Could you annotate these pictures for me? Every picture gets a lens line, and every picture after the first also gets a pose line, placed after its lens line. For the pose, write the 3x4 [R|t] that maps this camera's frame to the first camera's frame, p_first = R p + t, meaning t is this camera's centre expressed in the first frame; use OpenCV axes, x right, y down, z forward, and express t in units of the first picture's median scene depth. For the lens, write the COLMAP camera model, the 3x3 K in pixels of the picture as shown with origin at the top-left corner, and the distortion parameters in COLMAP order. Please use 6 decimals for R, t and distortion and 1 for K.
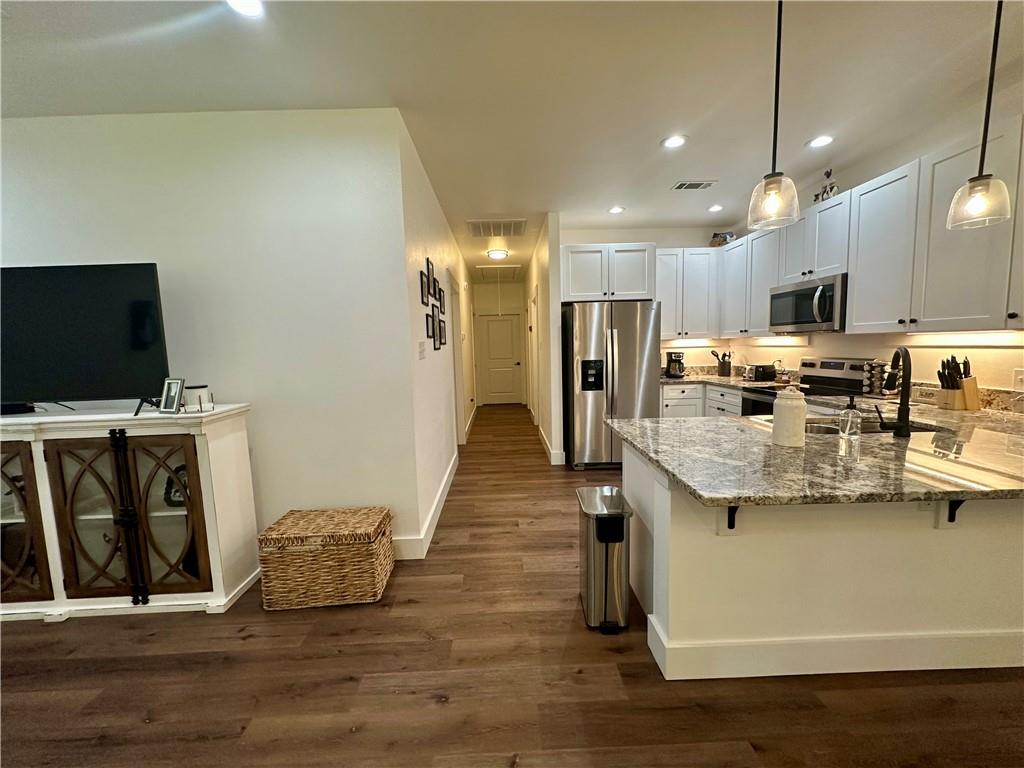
lens RADIAL K [[407.8, 0, 509.8], [0, 407.8, 384.7], [0, 0, 1]] dist [-0.002694, 0.000789]
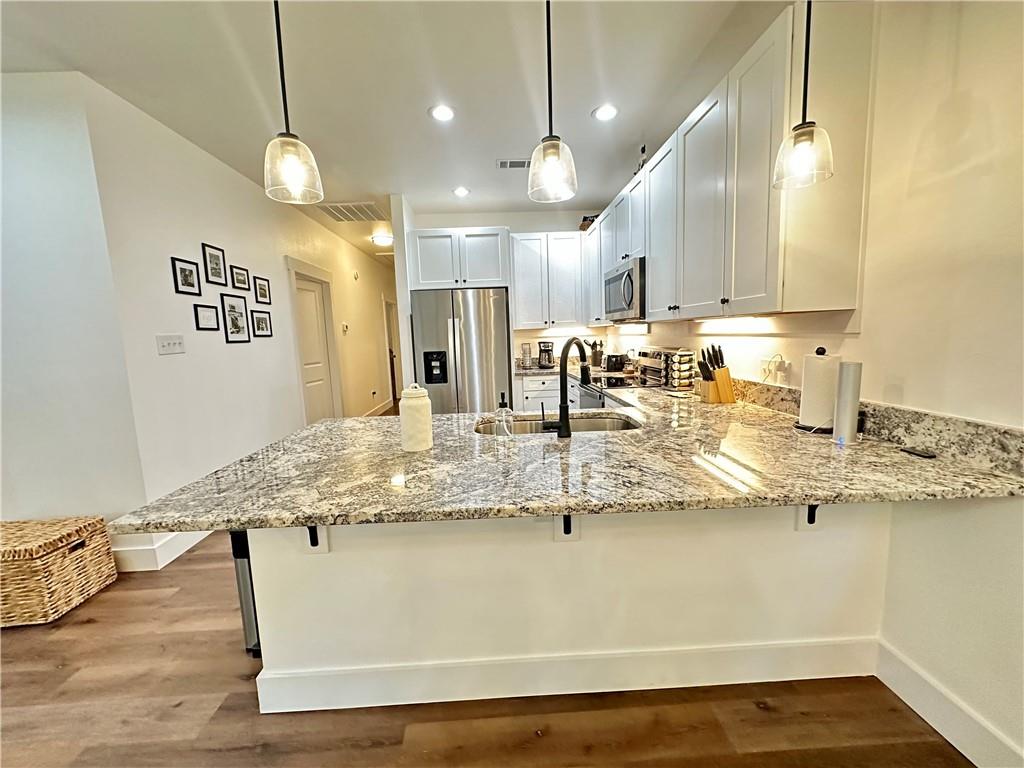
lens RADIAL K [[407.8, 0, 510.2], [0, 407.8, 385.4], [0, 0, 1]] dist [-0.002694, 0.000789]
pose [[0.999768, -0.012335, 0.017650, 0.630095], [0.011842, 0.999544, 0.027785, -0.009593], [-0.017984, -0.027569, 0.999458, 0.078152]]
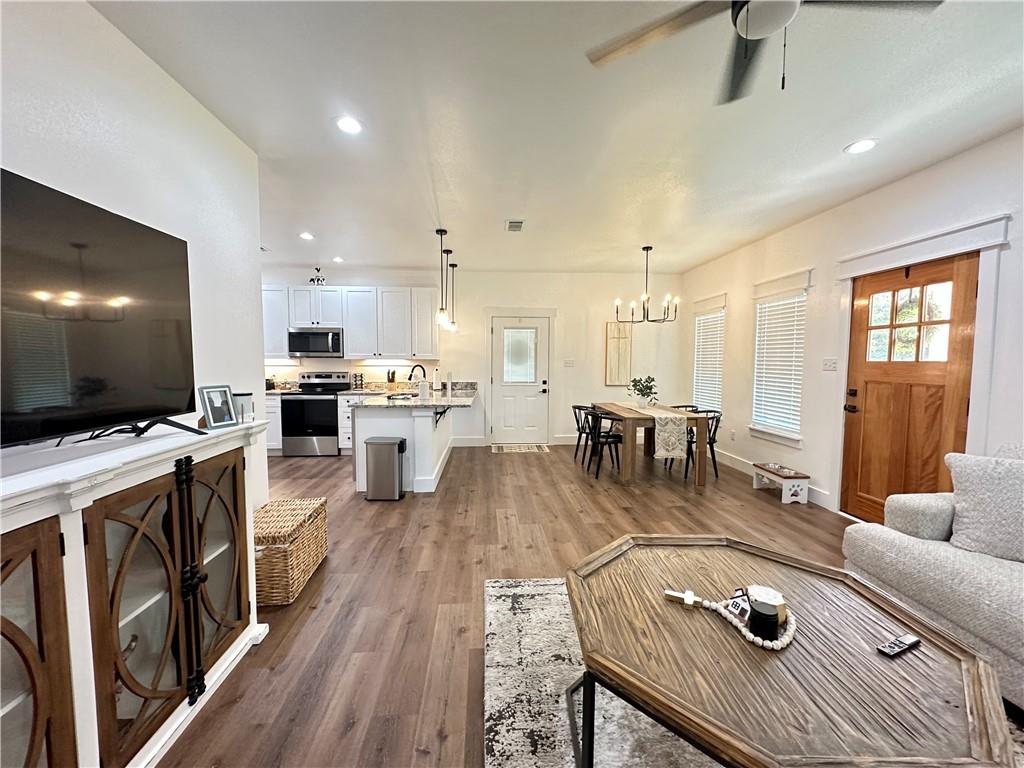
lens RADIAL K [[407.8, 0, 509.9], [0, 407.8, 385.8], [0, 0, 1]] dist [-0.002694, 0.000789]
pose [[-0.038941, -0.033007, 0.998696, -1.478930], [0.095908, 0.994717, 0.036615, 0.009643], [-0.994628, 0.097209, -0.035570, 0.376128]]
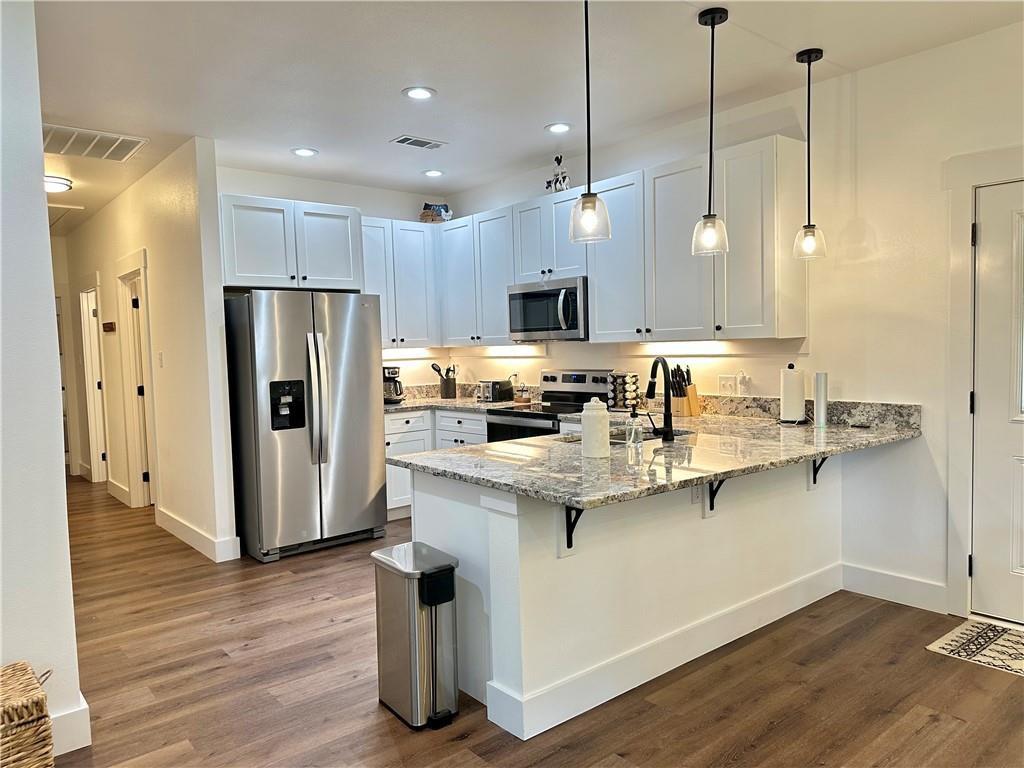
lens RADIAL K [[719.1, 0, 506.3], [0, 719.1, 382.6], [0, 0, 1]] dist [0.060566, -0.070788]
pose [[0.785812, -0.029694, 0.617752, -0.393539], [0.067576, 0.996989, -0.038038, 0.014955], [-0.614762, 0.071636, 0.785453, -0.167278]]
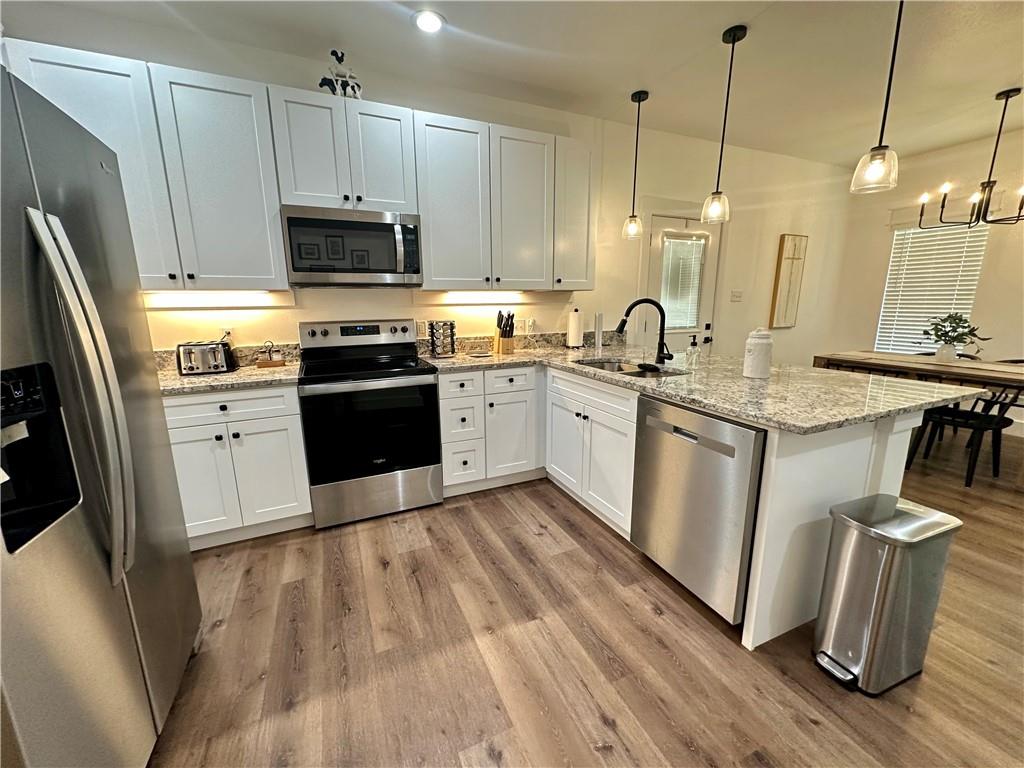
lens RADIAL K [[407.8, 0, 509.6], [0, 407.8, 385.0], [0, 0, 1]] dist [-0.002694, 0.000789]
pose [[-0.388177, -0.156466, 0.908205, -0.086317], [0.109949, 0.970581, 0.214205, -0.118671], [-0.915002, 0.183006, -0.359554, 1.508832]]
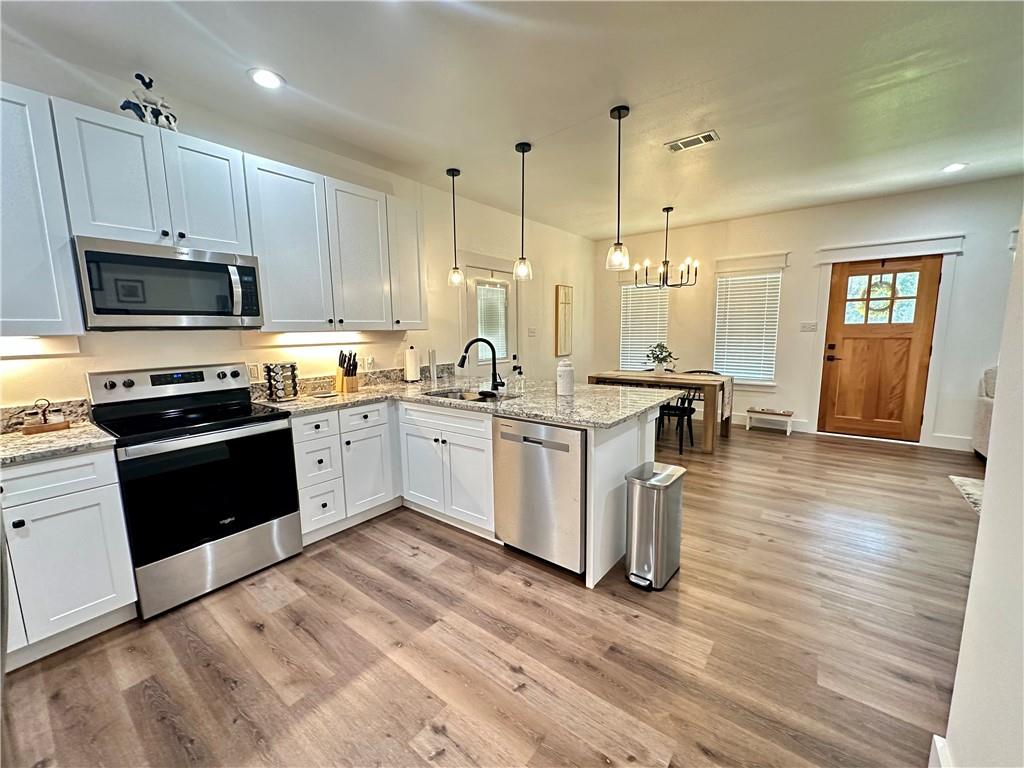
lens RADIAL K [[407.8, 0, 510.6], [0, 407.8, 385.0], [0, 0, 1]] dist [-0.002694, 0.000789]
pose [[-0.773194, -0.044761, 0.632588, -0.125621], [0.100560, 0.976232, 0.191988, -0.162536], [-0.626146, 0.212057, -0.750316, 1.697664]]
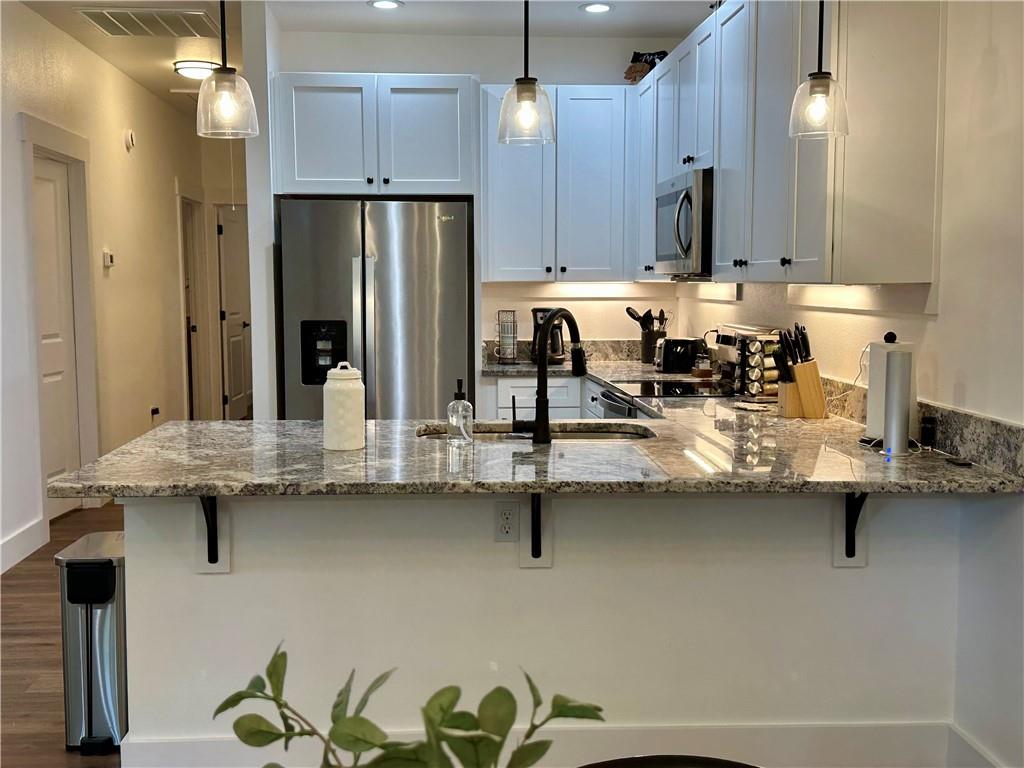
lens RADIAL K [[1169.8, 0, 510.4], [0, 1169.8, 391.6], [0, 0, 1]] dist [0.113115, 0.000000]
pose [[0.998543, 0.020999, 0.049701, 0.620547], [-0.020939, 0.999779, -0.001730, 0.036585], [-0.049726, 0.000687, 0.998763, -0.678300]]
